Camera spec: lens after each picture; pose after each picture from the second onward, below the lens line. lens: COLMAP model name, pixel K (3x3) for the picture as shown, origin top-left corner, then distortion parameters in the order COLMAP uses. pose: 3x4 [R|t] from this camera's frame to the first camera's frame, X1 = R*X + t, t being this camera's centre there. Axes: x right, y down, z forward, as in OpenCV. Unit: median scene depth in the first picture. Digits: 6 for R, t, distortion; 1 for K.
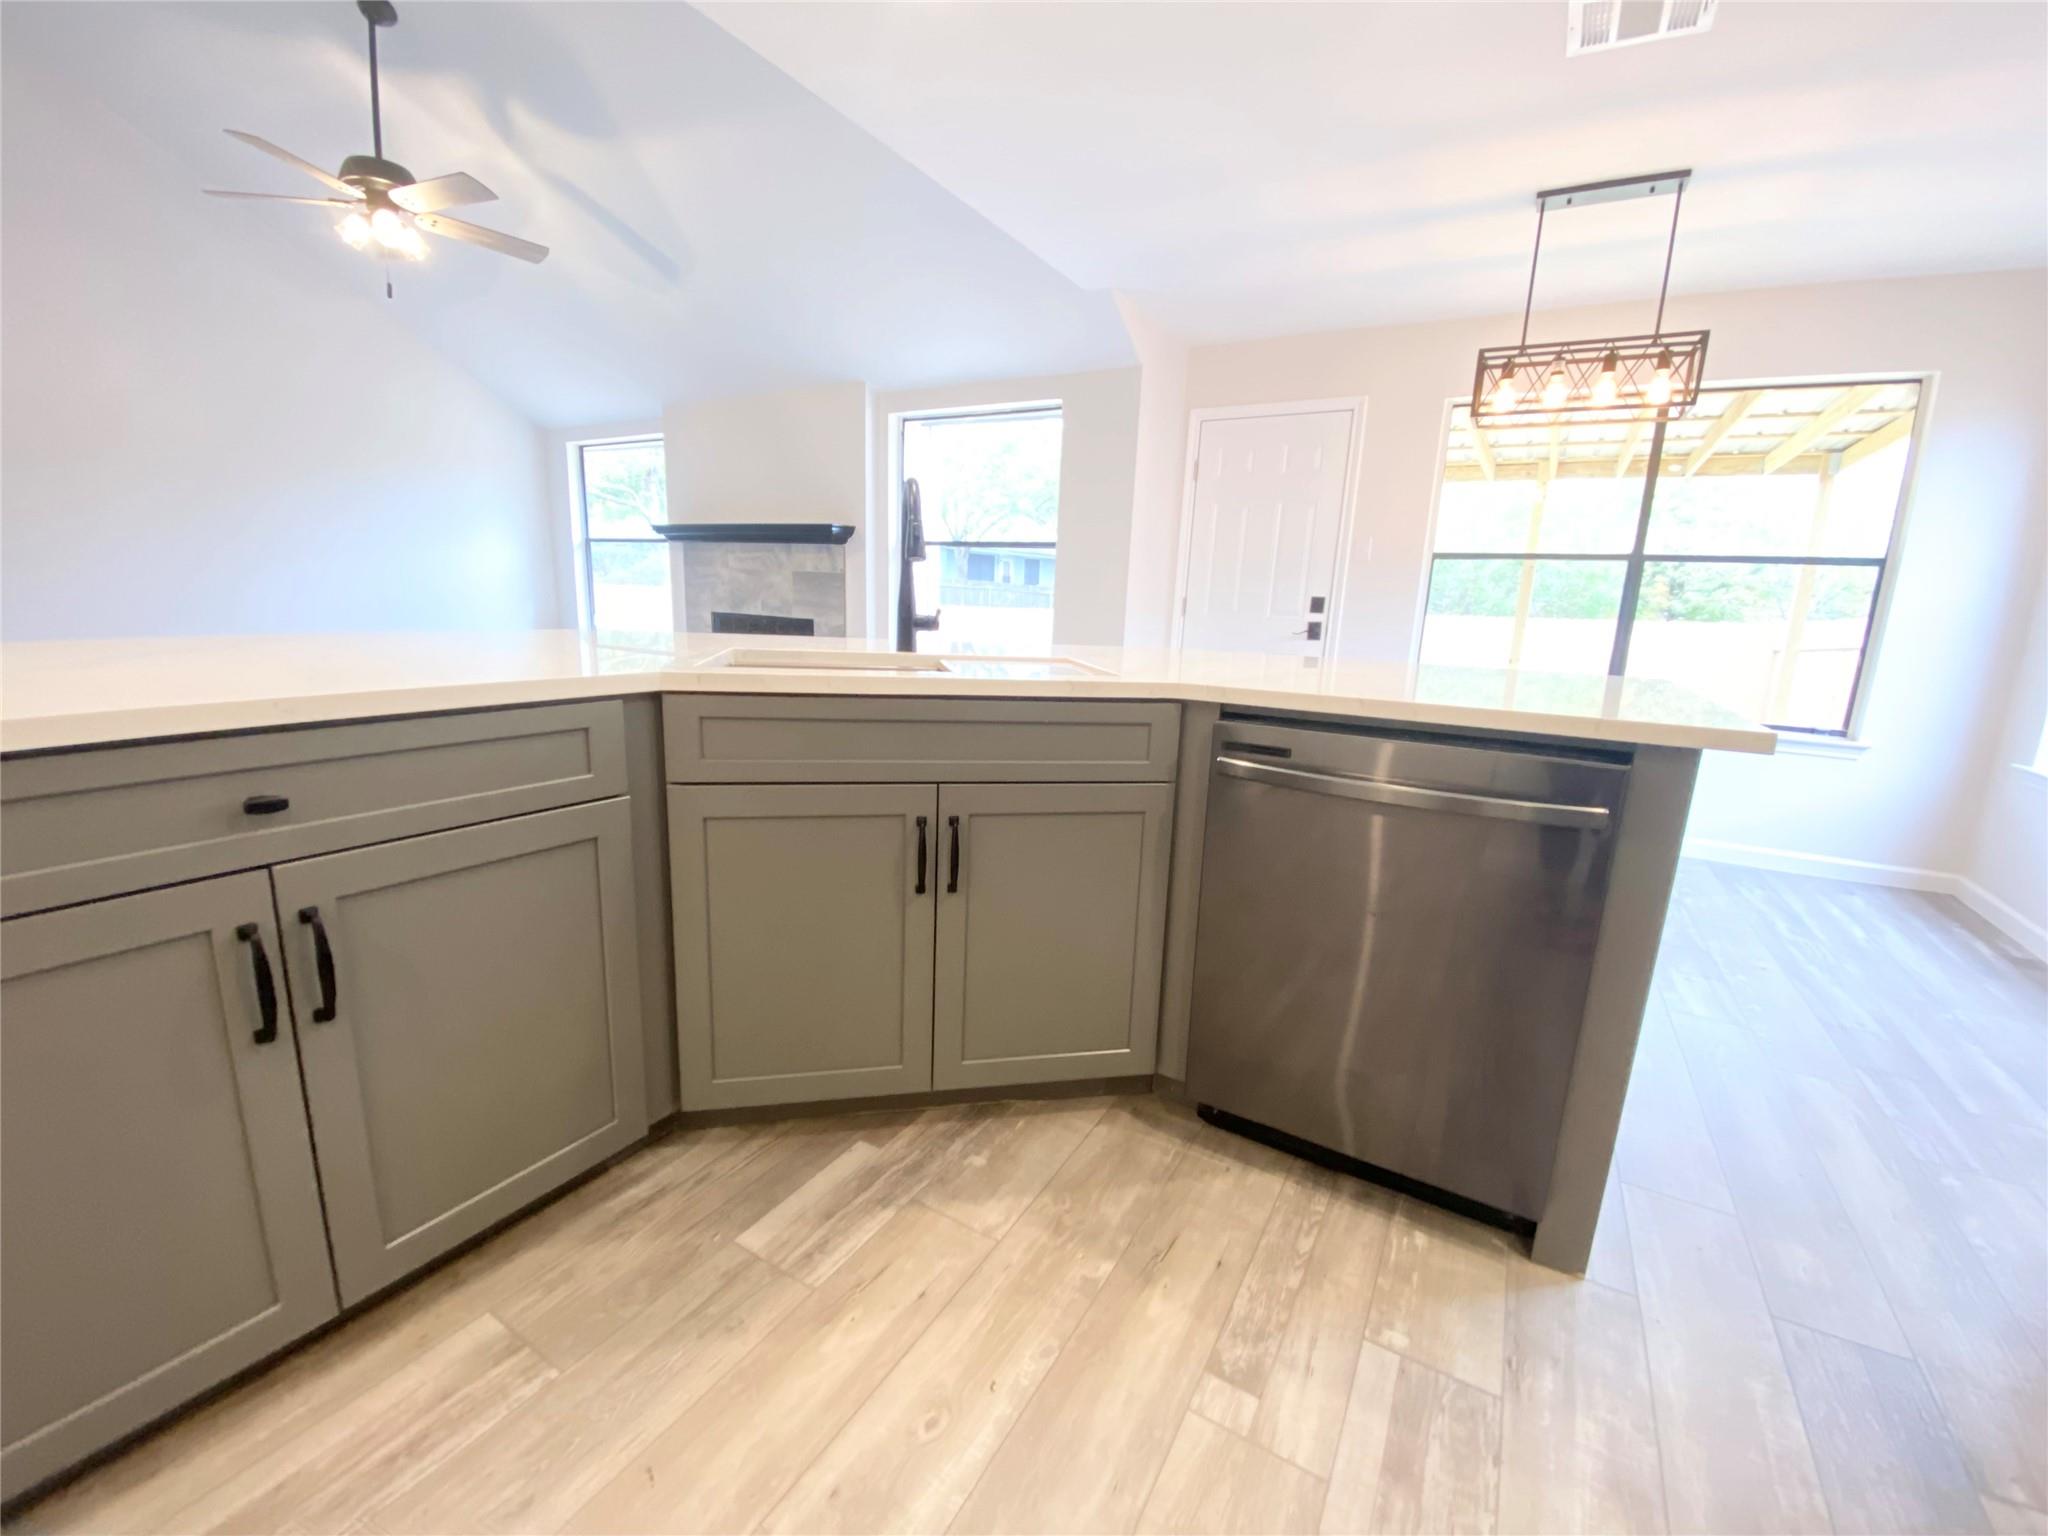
lens RADIAL K [[836.8, 0, 1008.4], [0, 836.8, 761.7], [0, 0, 1]] dist [0.002606, -0.016548]
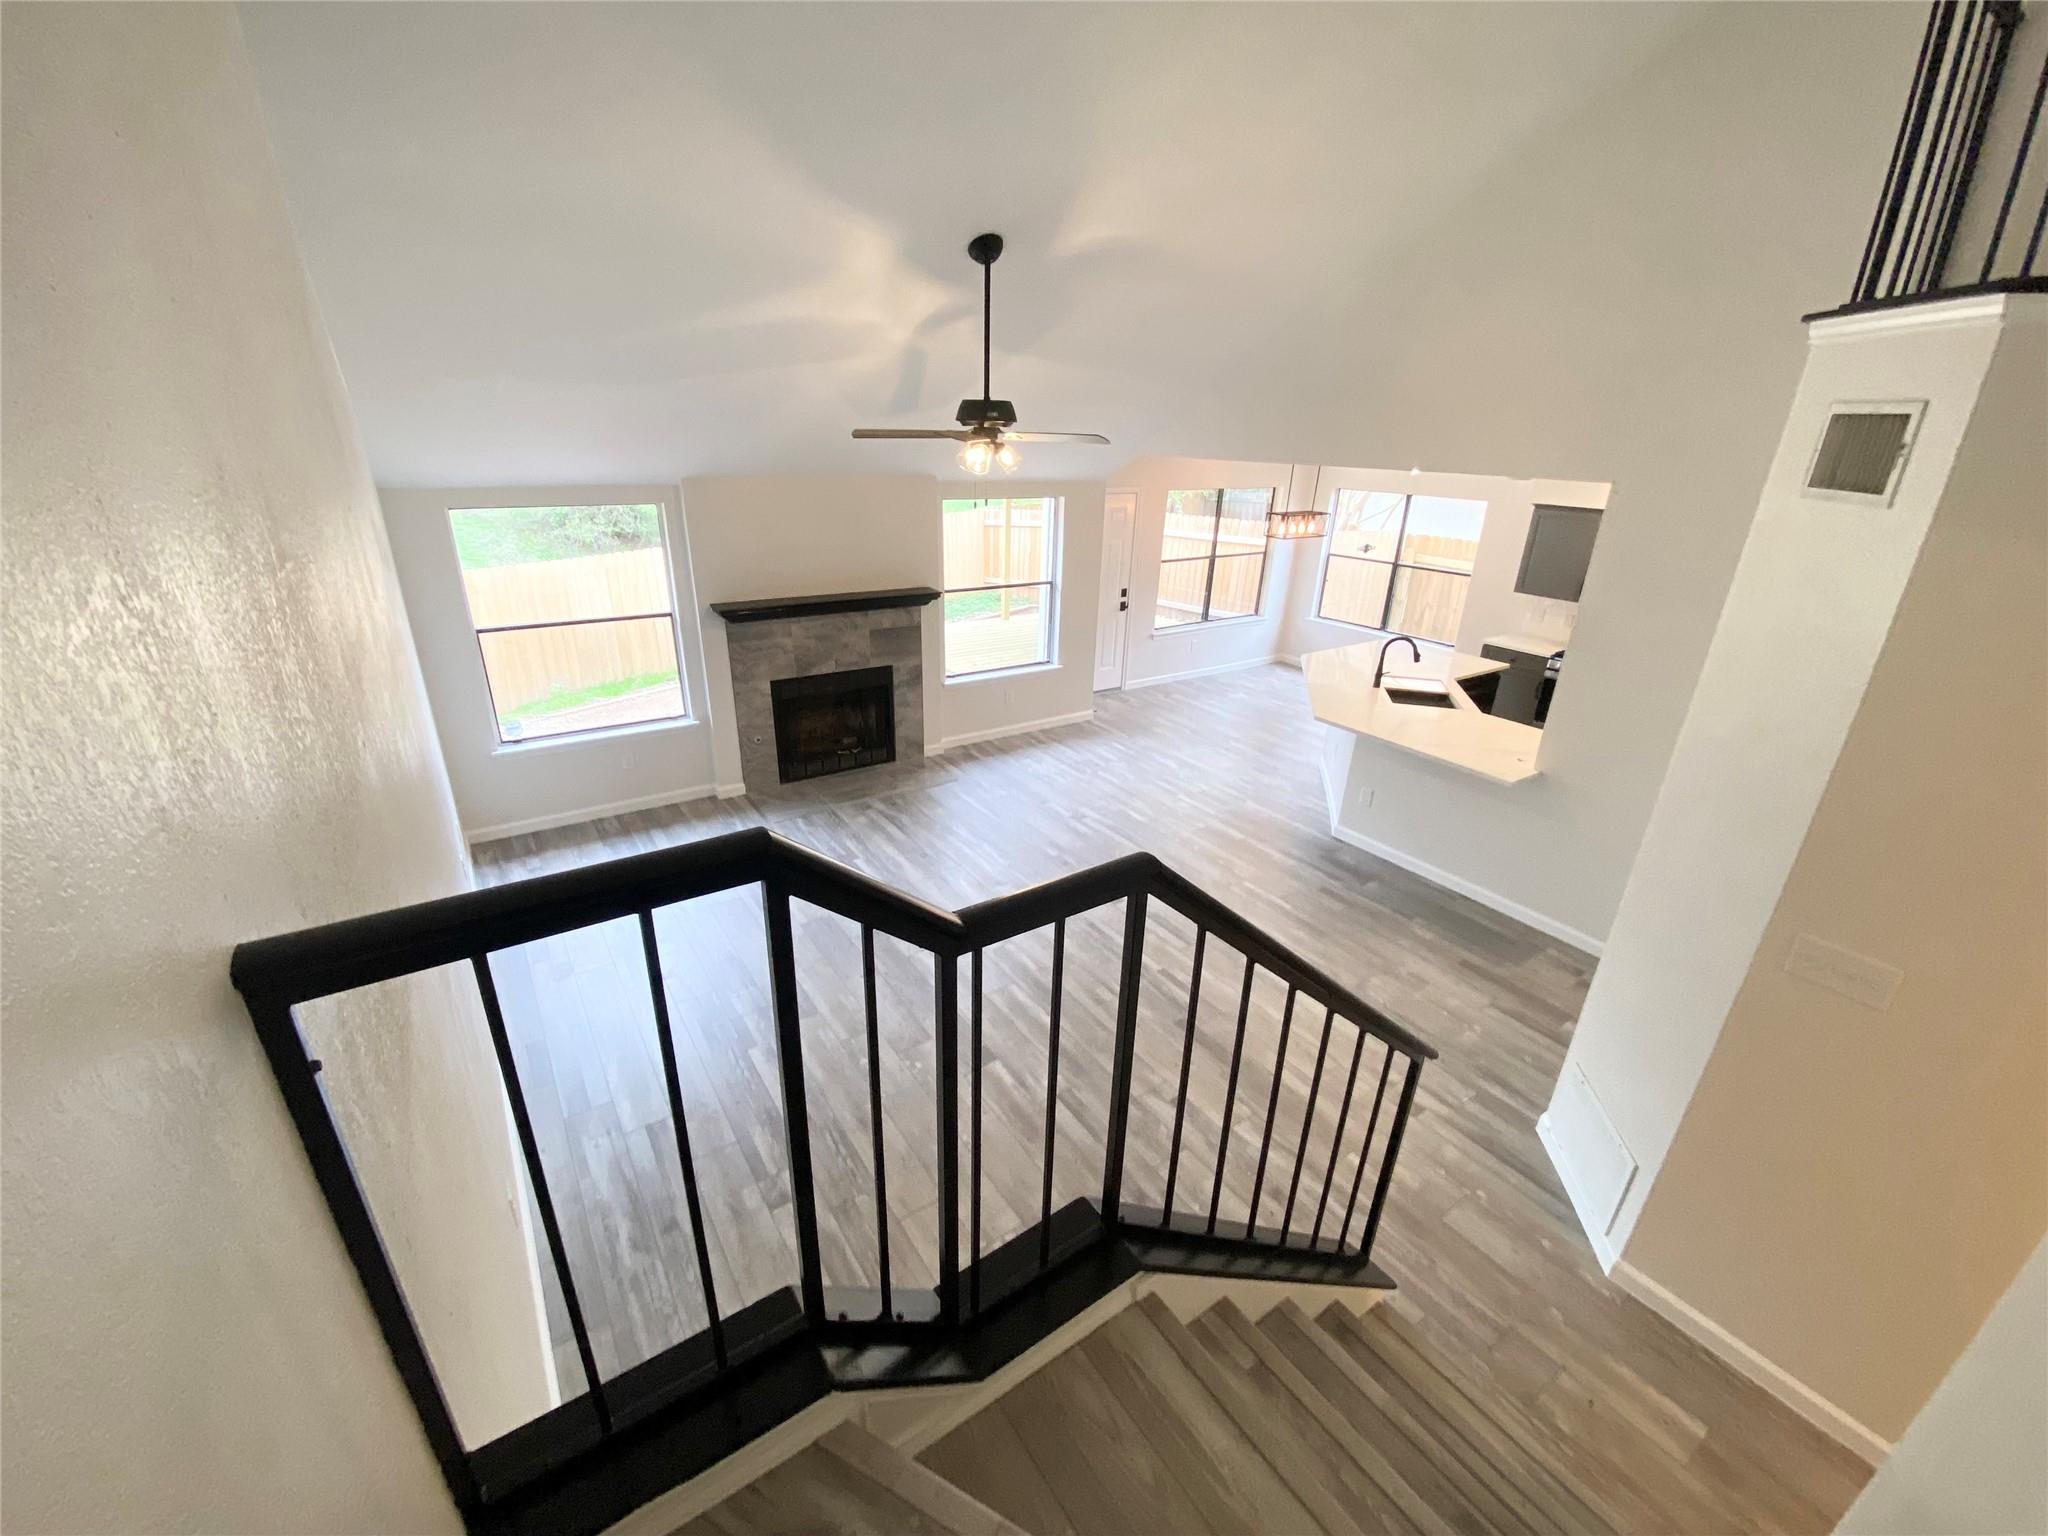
lens RADIAL K [[836.8, 0, 1008.4], [0, 836.8, 761.7], [0, 0, 1]] dist [0.002606, -0.016548]
pose [[0.432431, -0.360614, 0.826414, -1.264070], [0.182698, 0.932572, 0.311337, -0.398693], [-0.882963, 0.016352, 0.469157, 0.265921]]
